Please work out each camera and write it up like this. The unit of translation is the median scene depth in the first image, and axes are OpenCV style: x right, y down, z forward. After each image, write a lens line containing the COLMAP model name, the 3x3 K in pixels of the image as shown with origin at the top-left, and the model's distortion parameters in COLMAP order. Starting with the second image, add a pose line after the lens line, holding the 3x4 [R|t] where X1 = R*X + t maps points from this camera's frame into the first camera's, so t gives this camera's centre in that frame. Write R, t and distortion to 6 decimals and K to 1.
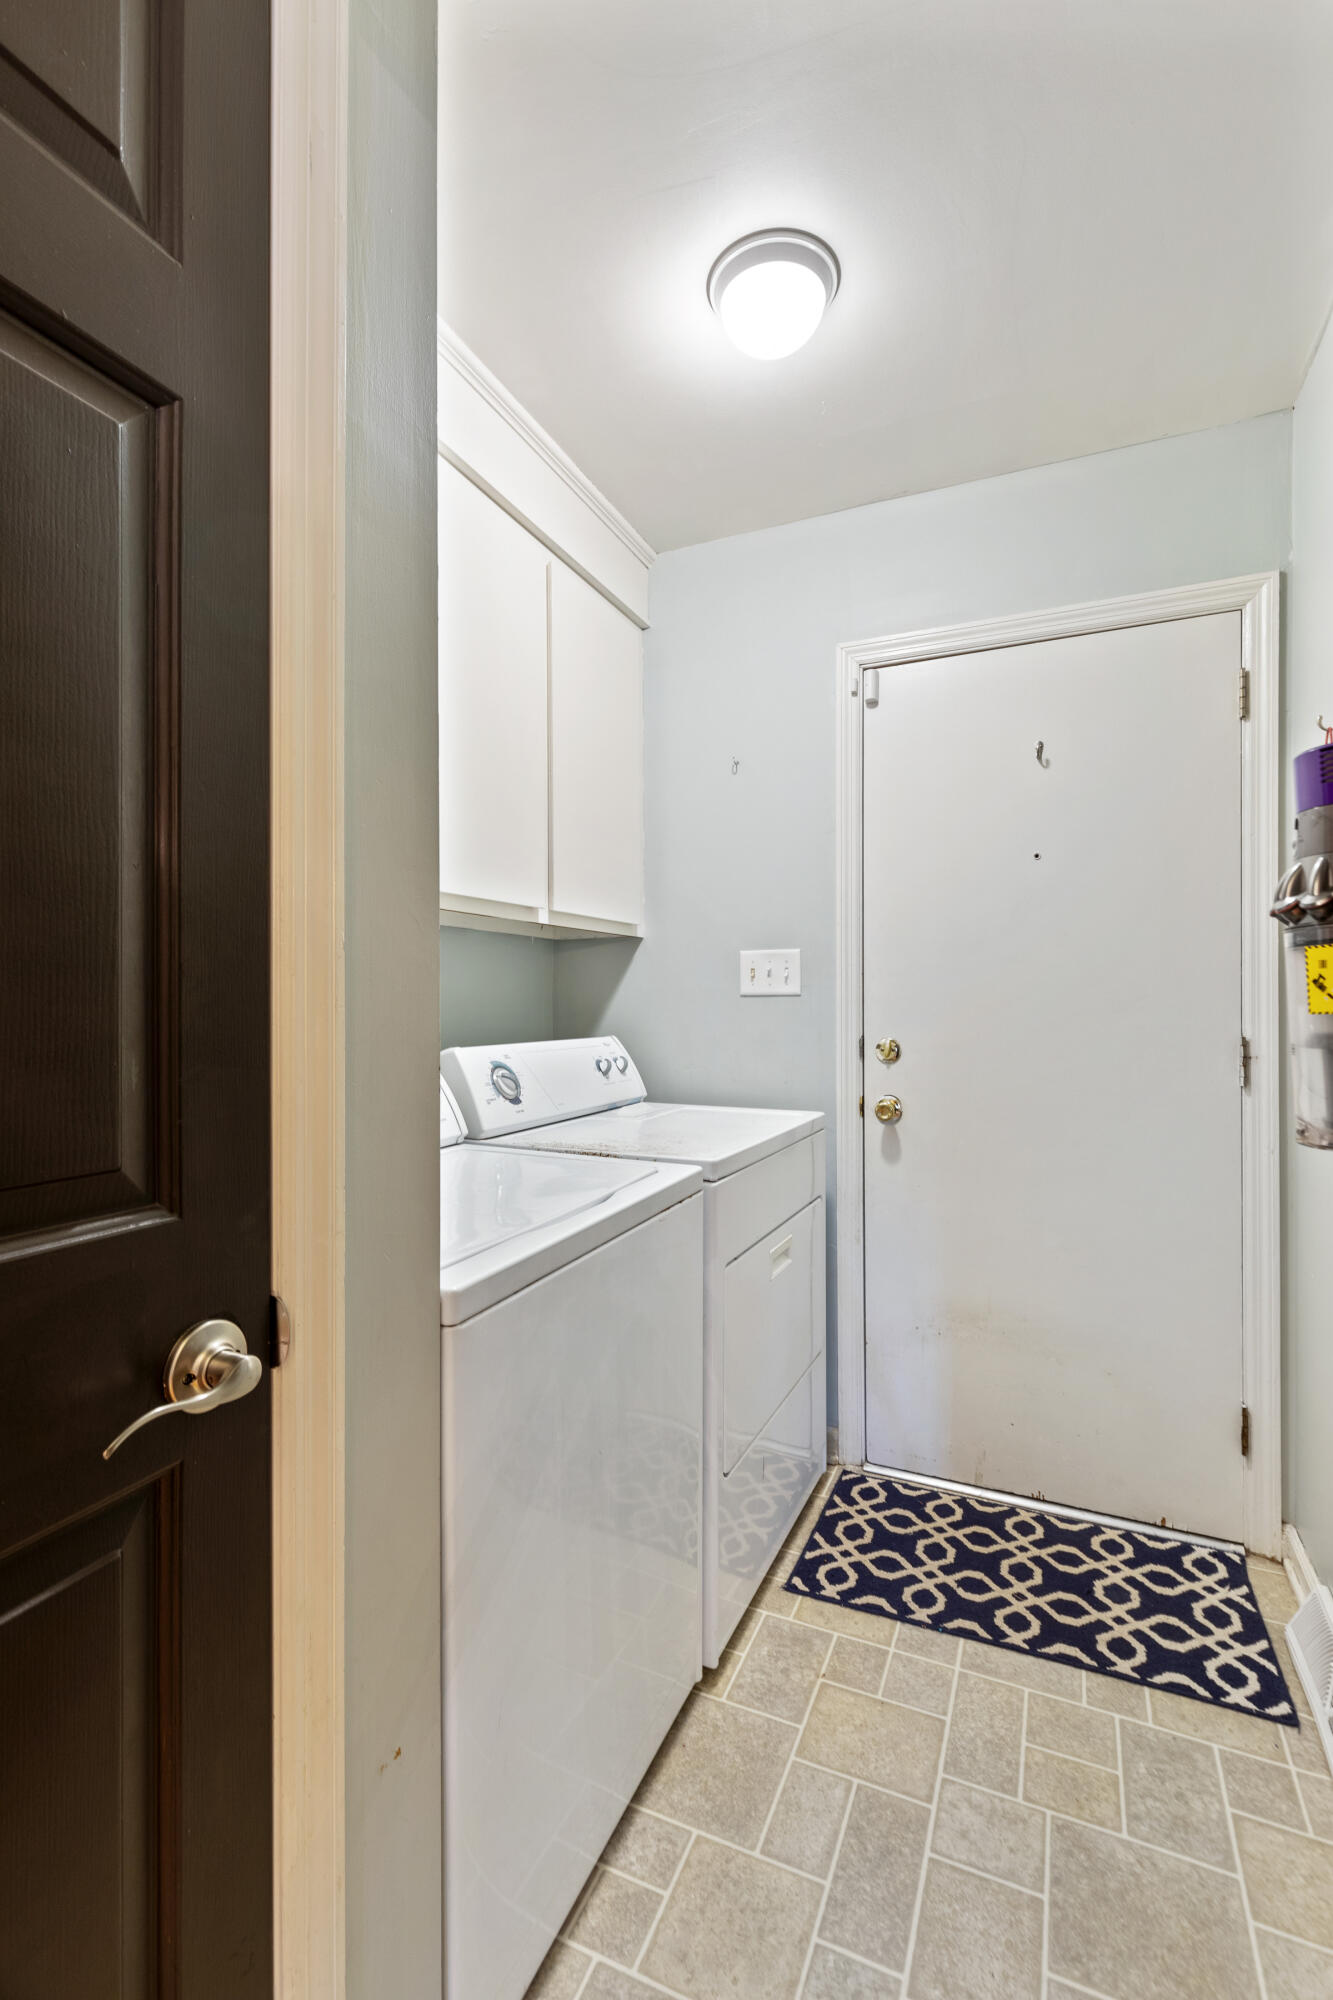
lens RADIAL K [[901.7, 0, 656.0], [0, 901.7, 1007.5], [0, 0, 1]] dist [0.002422, 0.000216]
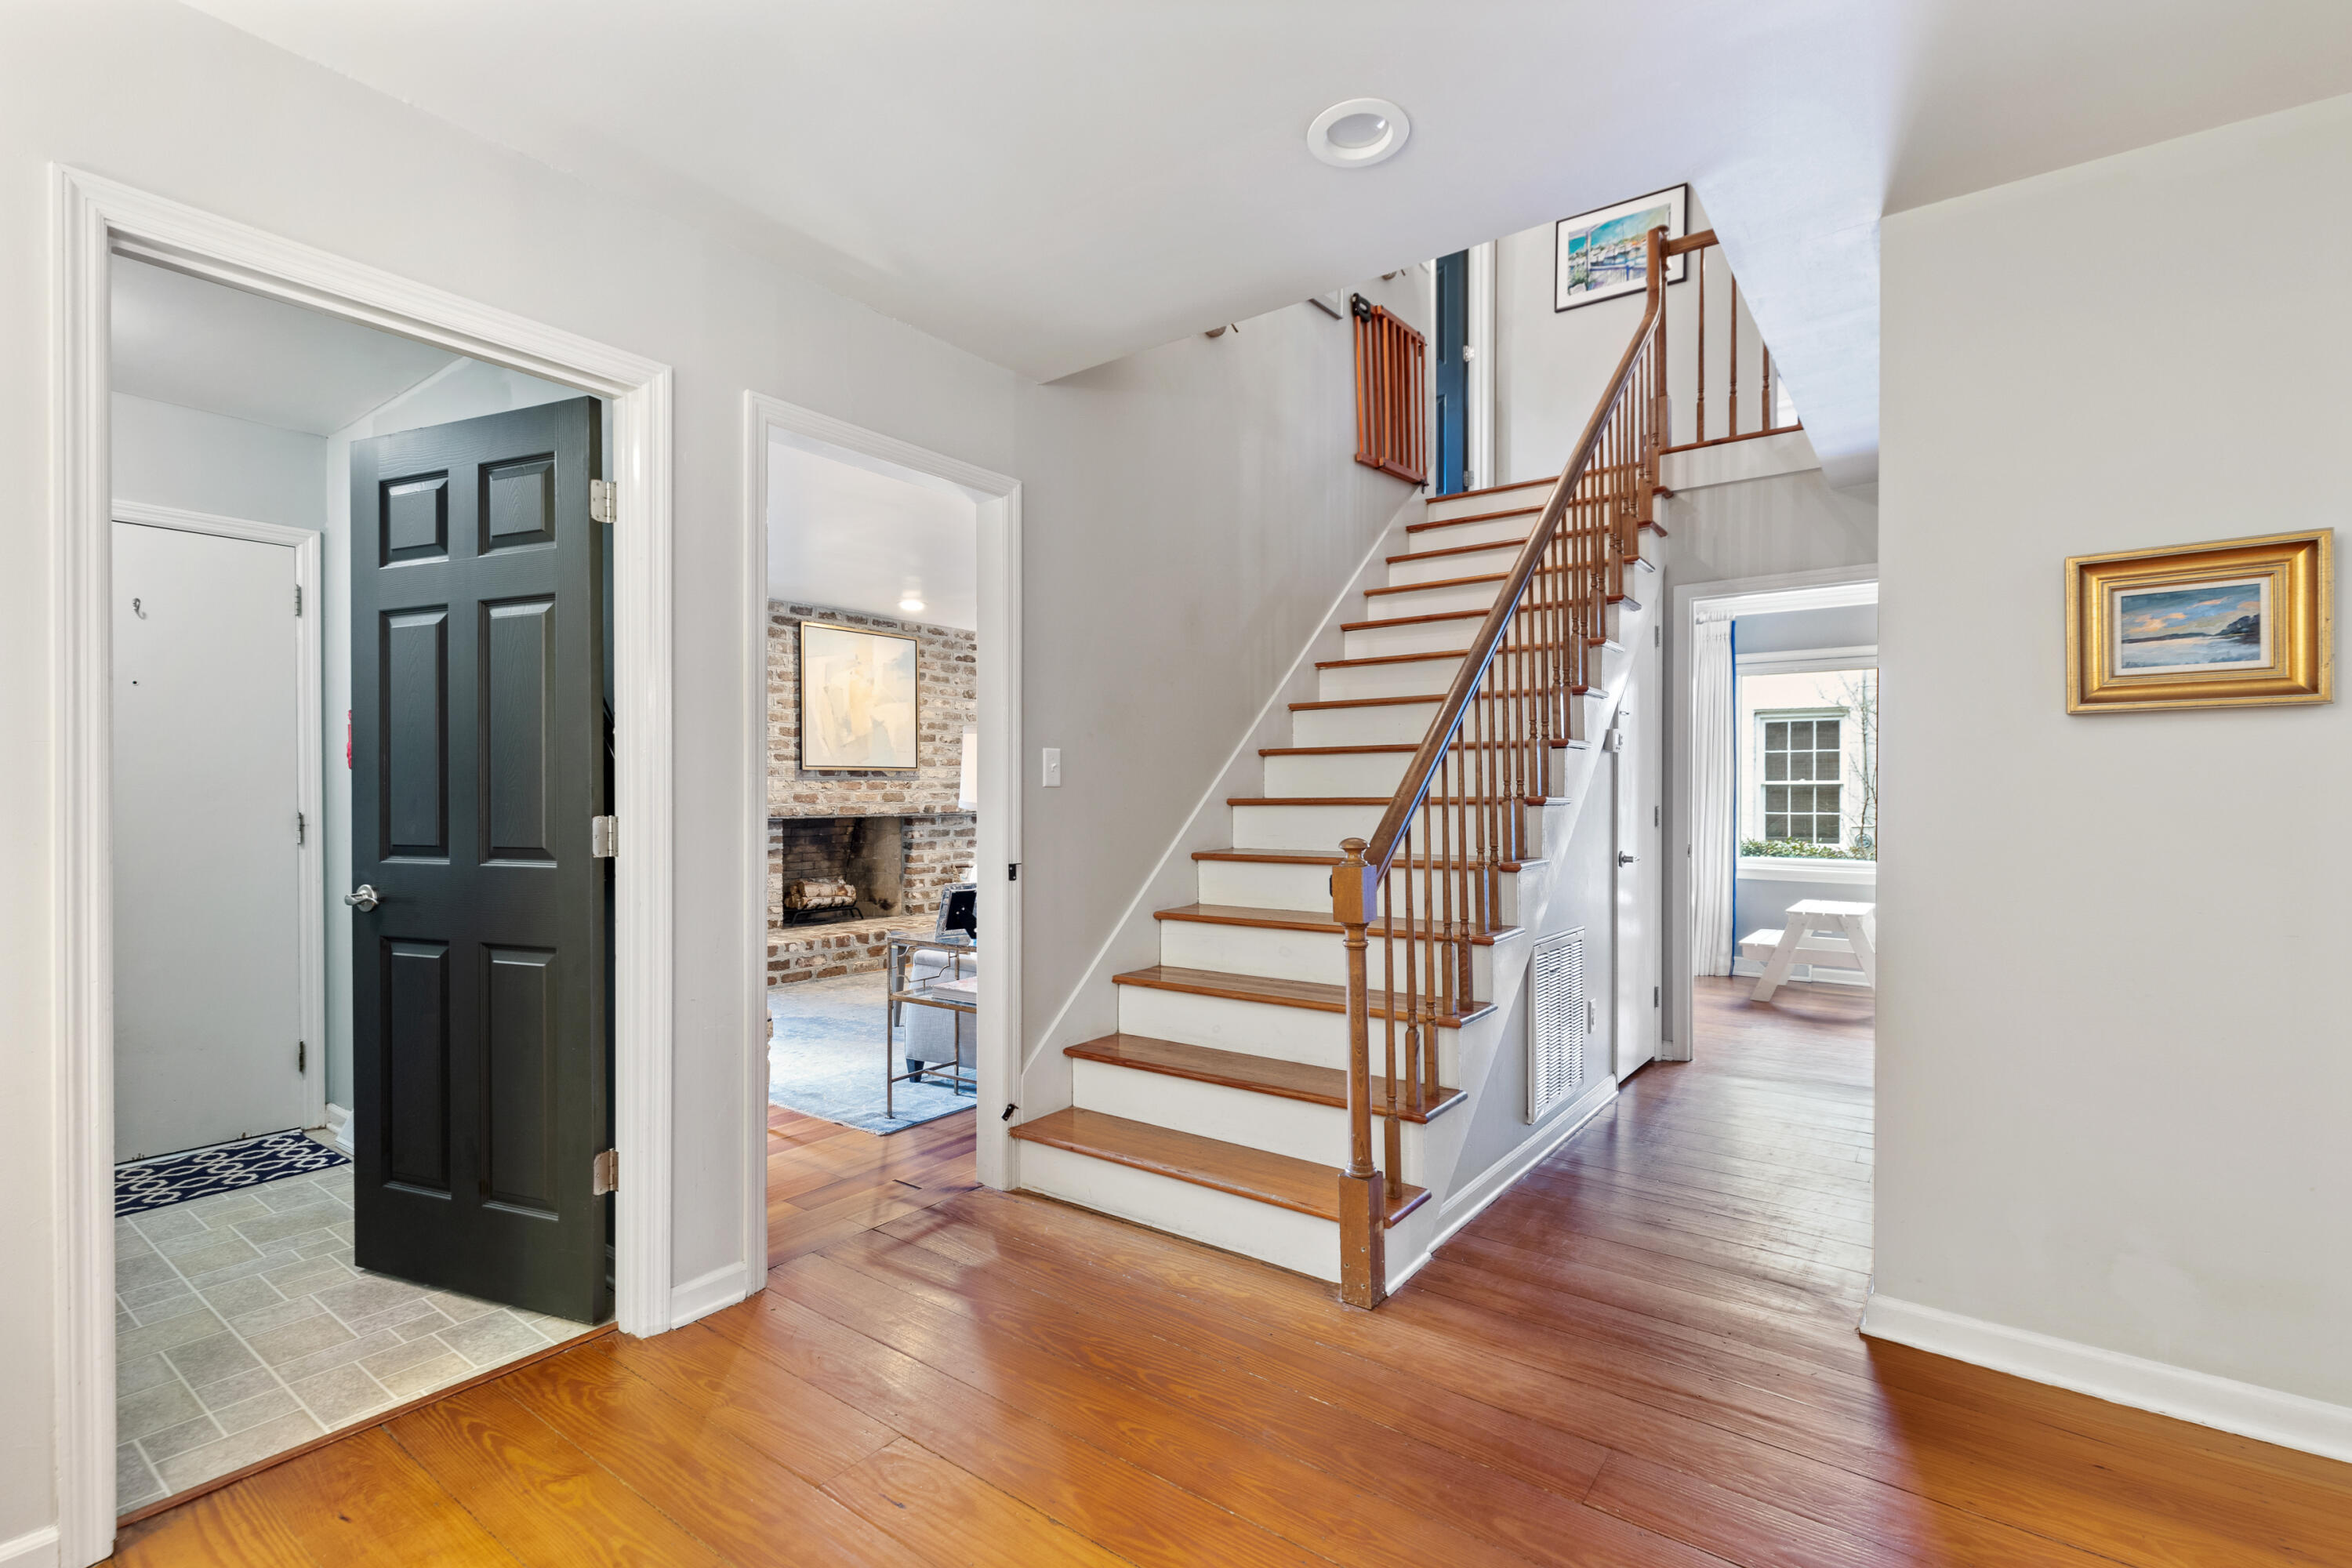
lens RADIAL K [[1060.5, 0, 1165.7], [0, 1060.5, 795.7], [0, 0, 1]] dist [0.002422, 0.000216]
pose [[0.213956, -0.001832, 0.976842, -0.885057], [0.006315, 0.999980, 0.000492, 0.011418], [-0.976823, 0.006064, 0.213963, -0.933004]]
